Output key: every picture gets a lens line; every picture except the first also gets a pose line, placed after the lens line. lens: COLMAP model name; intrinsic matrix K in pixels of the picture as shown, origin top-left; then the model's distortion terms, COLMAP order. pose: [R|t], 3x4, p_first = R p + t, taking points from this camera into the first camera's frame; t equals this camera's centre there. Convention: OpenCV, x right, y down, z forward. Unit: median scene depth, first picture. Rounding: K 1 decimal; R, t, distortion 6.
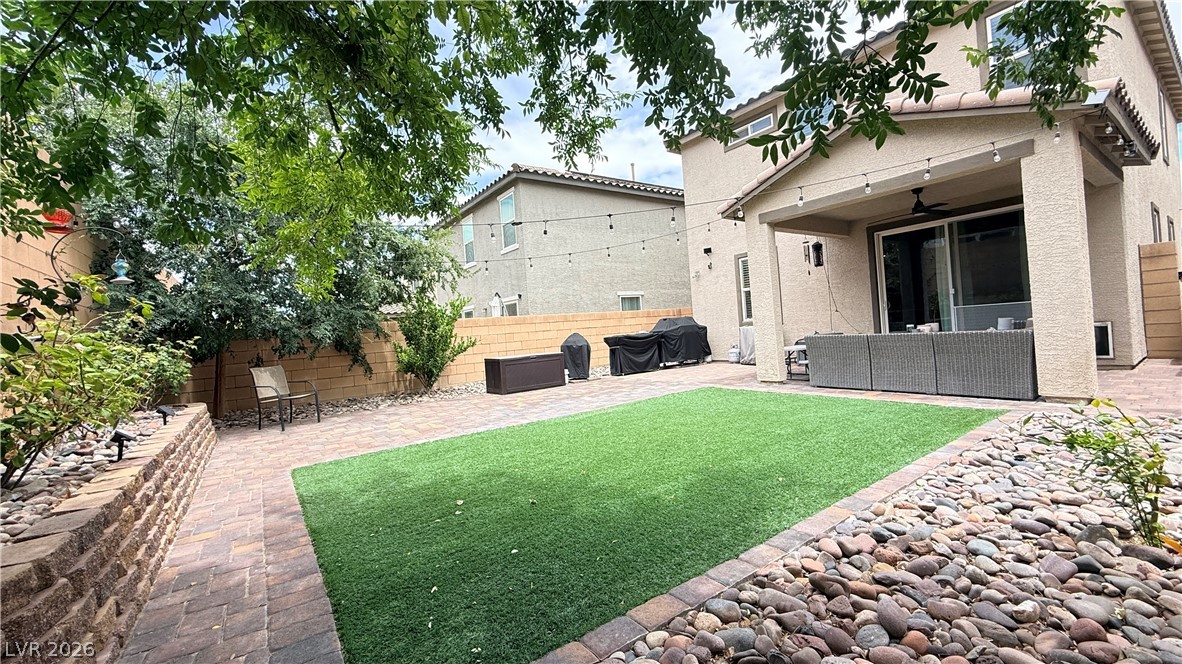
lens RADIAL K [[468.2, 0, 592.0], [0, 468.2, 331.8], [0, 0, 1]] dist [0.002307, 0.000456]
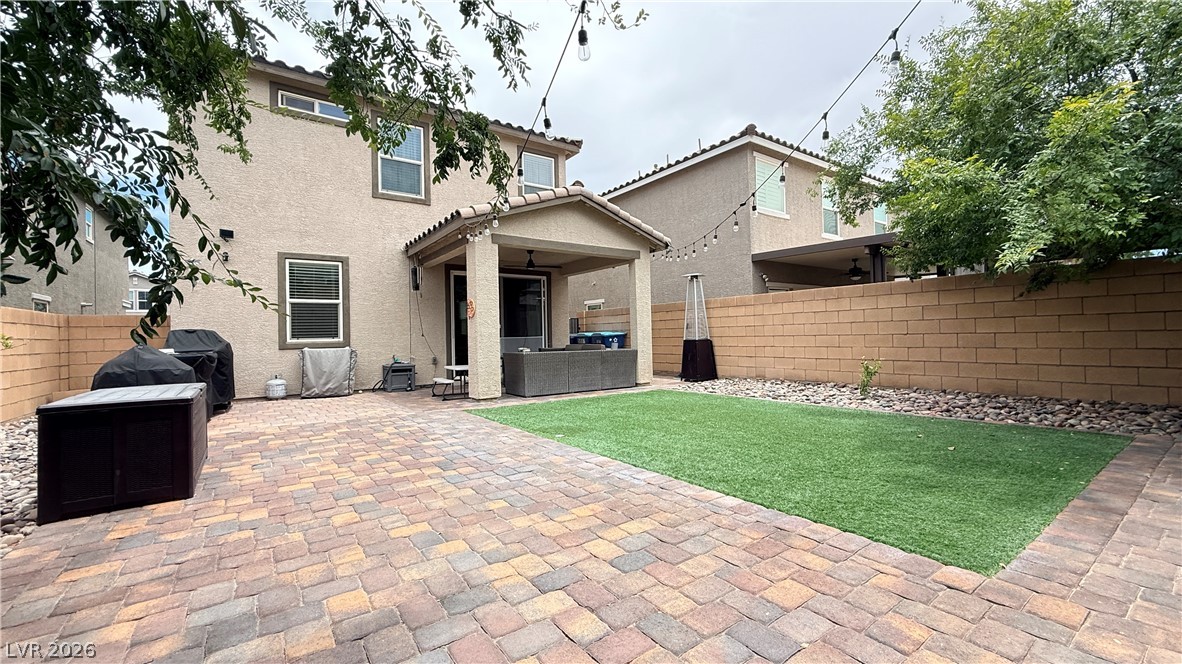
lens RADIAL K [[468.2, 0, 589.3], [0, 468.2, 329.0], [0, 0, 1]] dist [0.002307, 0.000456]
pose [[0.022446, 0.089279, 0.995754, -0.490758], [0.021797, 0.995724, -0.089768, 0.040414], [-0.999510, 0.023719, 0.020404, 0.597347]]
